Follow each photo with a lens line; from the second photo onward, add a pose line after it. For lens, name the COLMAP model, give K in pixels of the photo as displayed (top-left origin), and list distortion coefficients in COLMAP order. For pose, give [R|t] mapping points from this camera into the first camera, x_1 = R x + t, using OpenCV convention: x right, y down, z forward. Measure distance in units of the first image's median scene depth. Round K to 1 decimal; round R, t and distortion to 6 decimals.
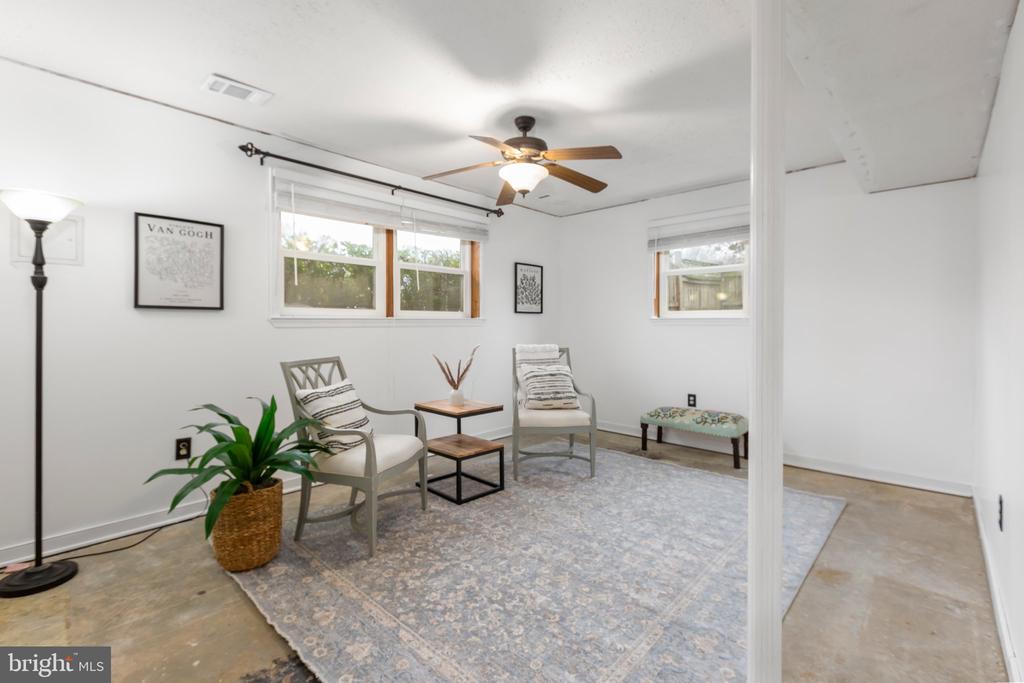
lens RADIAL K [[456.1, 0, 512.3], [0, 456.1, 335.2], [0, 0, 1]] dist [0.000835, -0.000064]
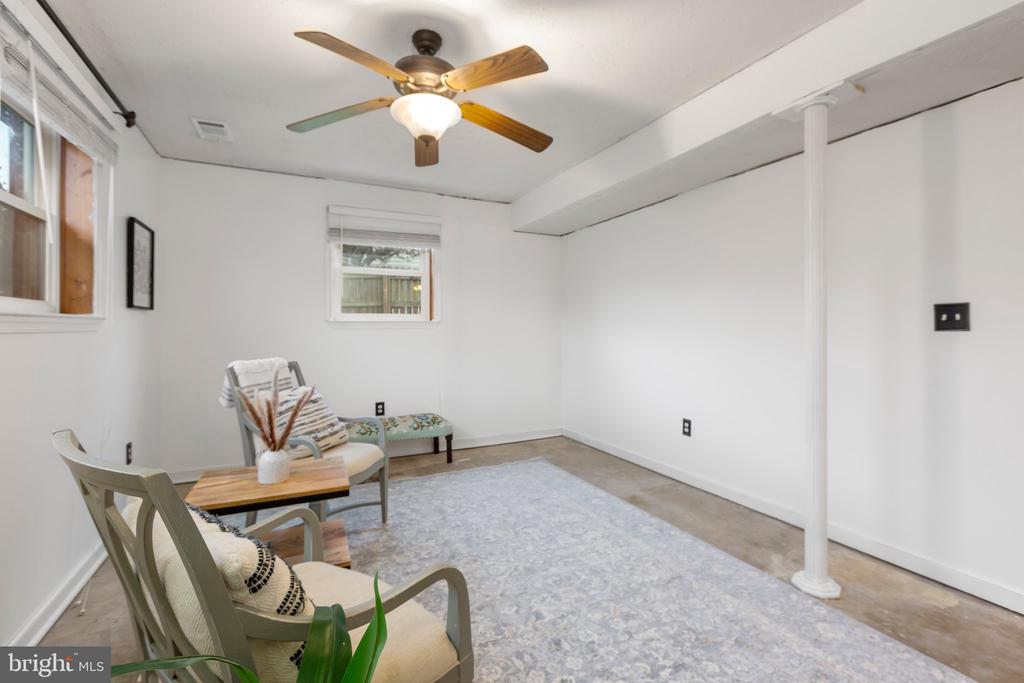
lens RADIAL K [[454.0, 0, 513.7], [0, 454.0, 329.7], [0, 0, 1]] dist [0.000421, 0.000044]
pose [[0.353838, -0.004492, 0.935296, -0.535178], [0.024803, 0.999682, -0.004582, -0.011872], [-0.934978, 0.024819, 0.353836, 0.576083]]
